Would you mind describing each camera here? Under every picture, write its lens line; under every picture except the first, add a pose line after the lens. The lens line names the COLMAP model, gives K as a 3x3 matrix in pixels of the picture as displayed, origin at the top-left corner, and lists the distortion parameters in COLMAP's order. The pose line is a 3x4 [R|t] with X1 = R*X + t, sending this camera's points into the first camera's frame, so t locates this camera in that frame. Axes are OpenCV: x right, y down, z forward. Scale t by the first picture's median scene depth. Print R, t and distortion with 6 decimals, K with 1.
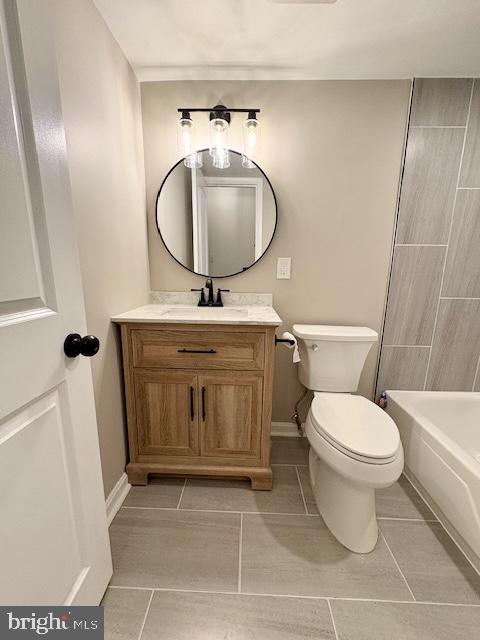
lens RADIAL K [[254.8, 0, 239.7], [0, 254.8, 319.4], [0, 0, 1]] dist [-0.000529, 0.000423]
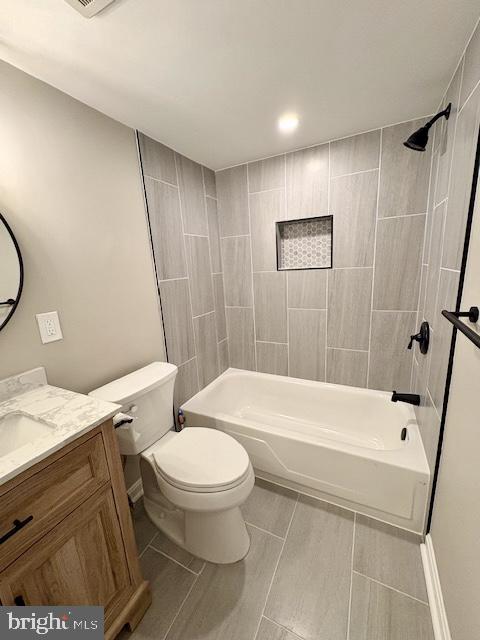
lens RADIAL K [[254.8, 0, 241.0], [0, 254.8, 319.2], [0, 0, 1]] dist [-0.000529, 0.000423]
pose [[0.419885, -0.229690, 0.878031, -0.238347], [0.237668, 0.961512, 0.137872, -0.210809], [-0.875905, 0.150790, 0.458315, 0.228689]]
